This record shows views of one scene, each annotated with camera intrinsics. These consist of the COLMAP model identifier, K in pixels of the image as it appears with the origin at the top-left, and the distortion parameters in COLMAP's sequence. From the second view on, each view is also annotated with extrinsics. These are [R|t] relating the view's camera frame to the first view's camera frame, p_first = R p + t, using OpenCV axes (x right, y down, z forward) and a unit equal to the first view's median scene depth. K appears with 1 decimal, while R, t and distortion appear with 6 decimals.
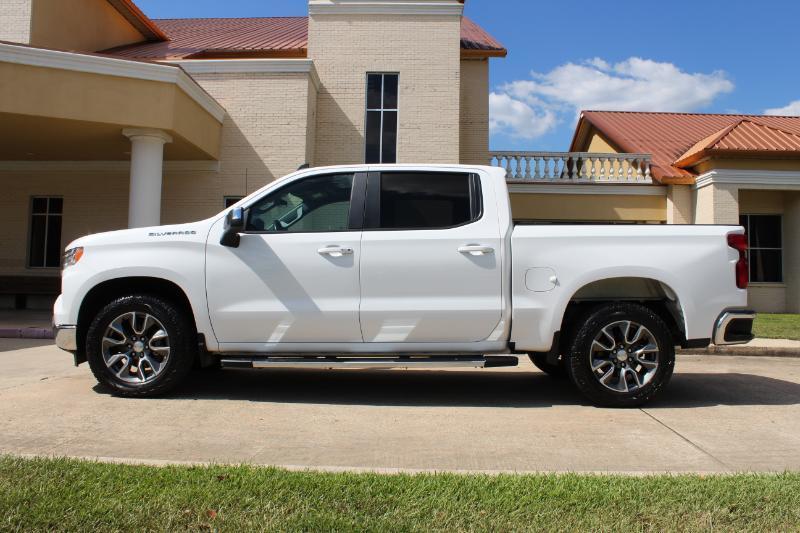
lens RADIAL K [[663.4, 0, 398.8], [0, 663.4, 258.5], [0, 0, 1]] dist [-0.172552, 0.149784]
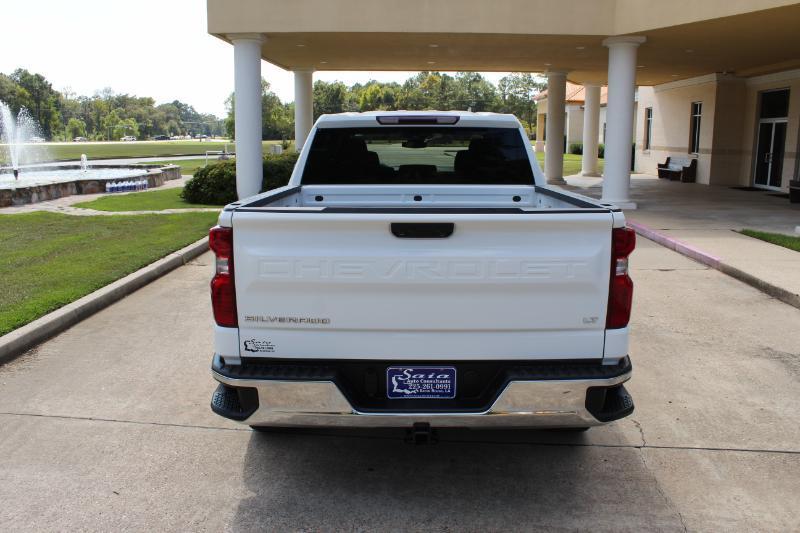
lens RADIAL K [[663.4, 0, 398.8], [0, 663.4, 258.5], [0, 0, 1]] dist [-0.172552, 0.149784]
pose [[-0.014785, 0.166565, -0.985920, 1.083952], [0.045020, 0.985138, 0.165758, -0.095340], [0.998877, -0.041935, -0.022064, 1.163725]]
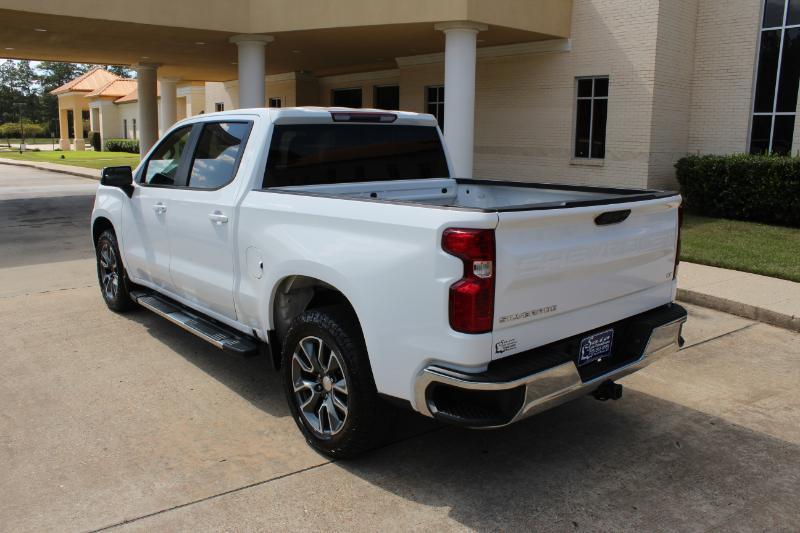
lens RADIAL K [[663.4, 0, 398.8], [0, 663.4, 258.5], [0, 0, 1]] dist [-0.172552, 0.149784]
pose [[0.648757, 0.131912, -0.749475, 0.897733], [0.035769, 0.978488, 0.203181, -0.124156], [0.760154, -0.158623, 0.630083, 0.618737]]
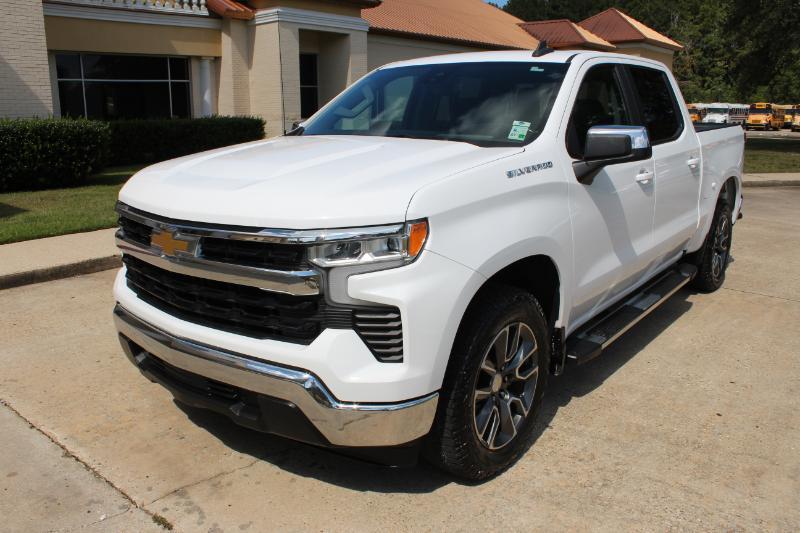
lens RADIAL K [[663.4, 0, 398.8], [0, 663.4, 258.5], [0, 0, 1]] dist [-0.172552, 0.149784]
pose [[0.622766, -0.189840, 0.759027, -0.845415], [-0.022743, 0.965315, 0.260095, -0.106737], [-0.782077, -0.179241, 0.596848, 0.741132]]
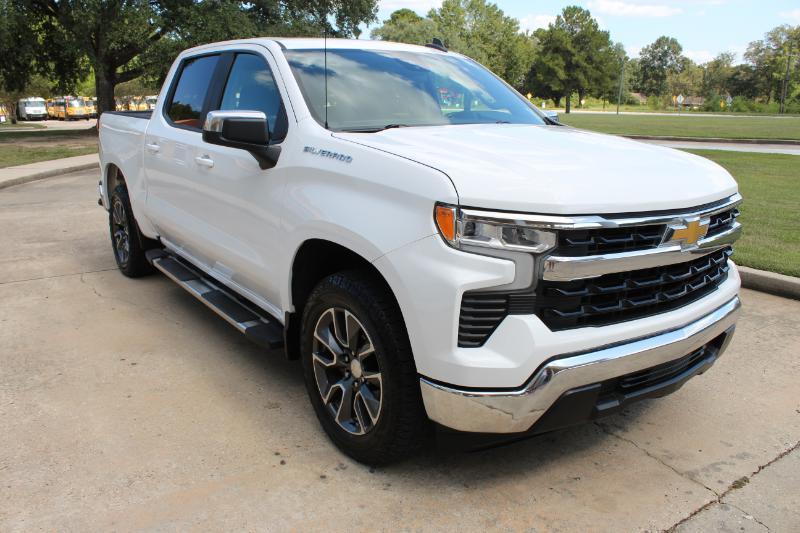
lens RADIAL K [[663.4, 0, 398.8], [0, 663.4, 258.5], [0, 0, 1]] dist [-0.172552, 0.149784]
pose [[-0.597228, -0.208313, 0.774548, -0.825362], [-0.055391, 0.974091, 0.219270, -0.061923], [-0.800157, 0.088051, -0.593292, 1.646348]]
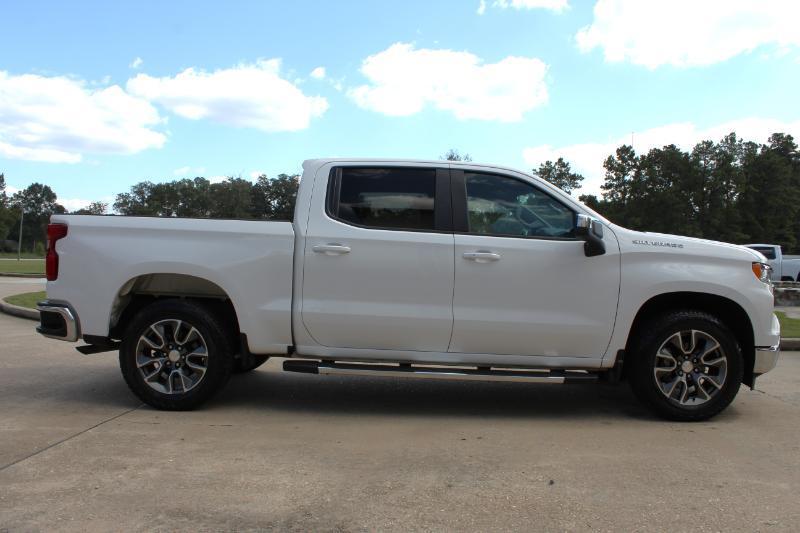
lens RADIAL K [[663.4, 0, 400.0], [0, 663.4, 266.5], [0, 0, 1]] dist [-0.173387, 0.156987]
pose [[-0.999197, -0.038172, 0.012170, 0.008575], [-0.038626, 0.998472, -0.039526, 0.059911], [-0.010643, -0.039964, -0.999144, 2.283627]]
